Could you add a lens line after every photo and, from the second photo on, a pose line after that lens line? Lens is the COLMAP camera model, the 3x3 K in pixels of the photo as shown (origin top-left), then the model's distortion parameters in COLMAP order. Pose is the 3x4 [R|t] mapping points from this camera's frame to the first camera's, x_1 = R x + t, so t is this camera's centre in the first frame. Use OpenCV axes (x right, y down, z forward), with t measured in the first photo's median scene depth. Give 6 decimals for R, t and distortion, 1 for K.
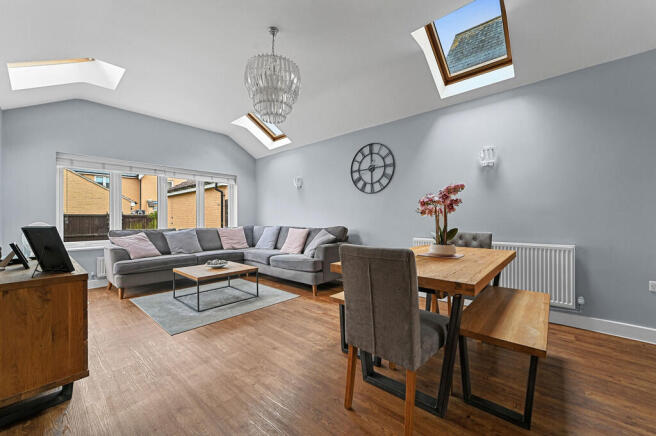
lens RADIAL K [[257.6, 0, 327.1], [0, 257.6, 217.7], [0, 0, 1]] dist [-0.013502, 0.004093]
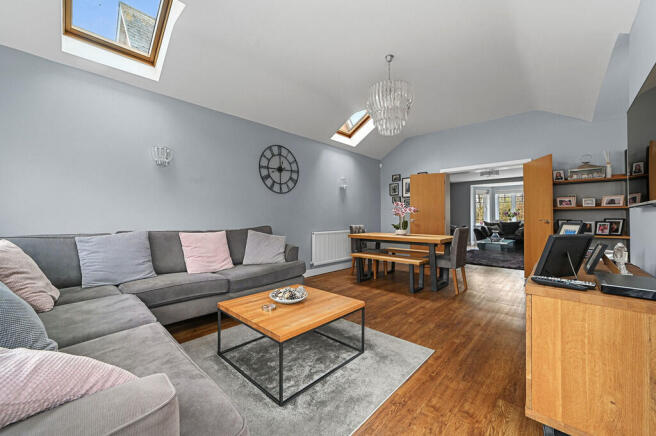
lens RADIAL K [[257.6, 0, 329.3], [0, 257.6, 213.8], [0, 0, 1]] dist [-0.013502, 0.004093]
pose [[0.032936, 0.011483, 0.999391, -0.873143], [-0.011441, 0.999873, -0.011112, -0.001433], [-0.999392, -0.011068, 0.033063, 0.769855]]
